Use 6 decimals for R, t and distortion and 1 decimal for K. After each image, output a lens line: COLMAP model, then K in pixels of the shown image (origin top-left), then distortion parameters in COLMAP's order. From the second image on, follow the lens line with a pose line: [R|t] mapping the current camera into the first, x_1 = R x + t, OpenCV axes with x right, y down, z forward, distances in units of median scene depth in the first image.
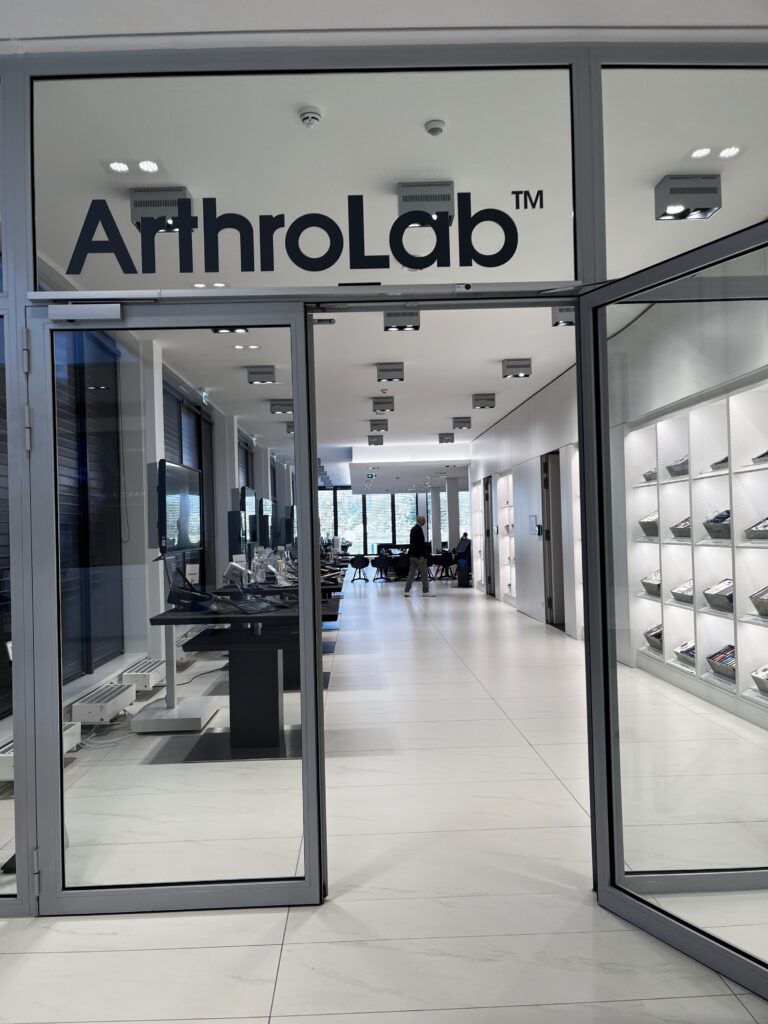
lens RADIAL K [[779.3, 0, 383.3], [0, 779.3, 532.0], [0, 0, 1]] dist [0.003283, -0.001283]
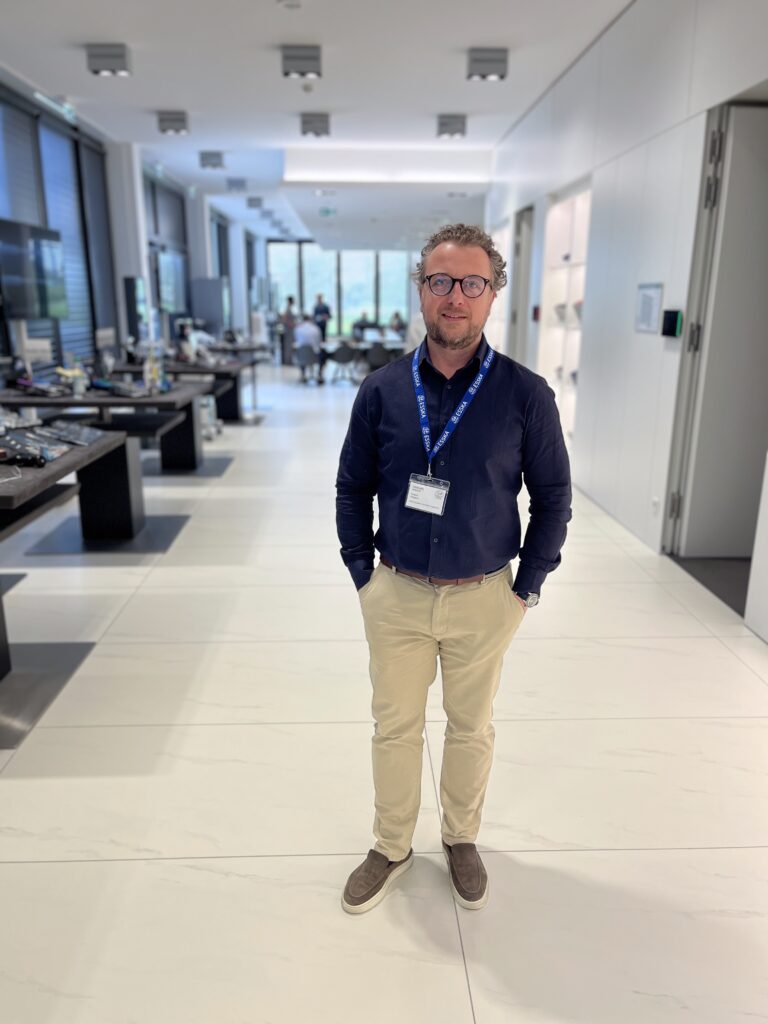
lens RADIAL K [[774.0, 0, 385.5], [0, 774.0, 536.3], [0, 0, 1]] dist [0.013497, -0.037611]
pose [[0.999404, 0.032099, 0.012679, 0.037664], [-0.034389, 0.957197, 0.287388, -0.004812], [-0.002911, -0.287653, 0.957730, 0.410117]]
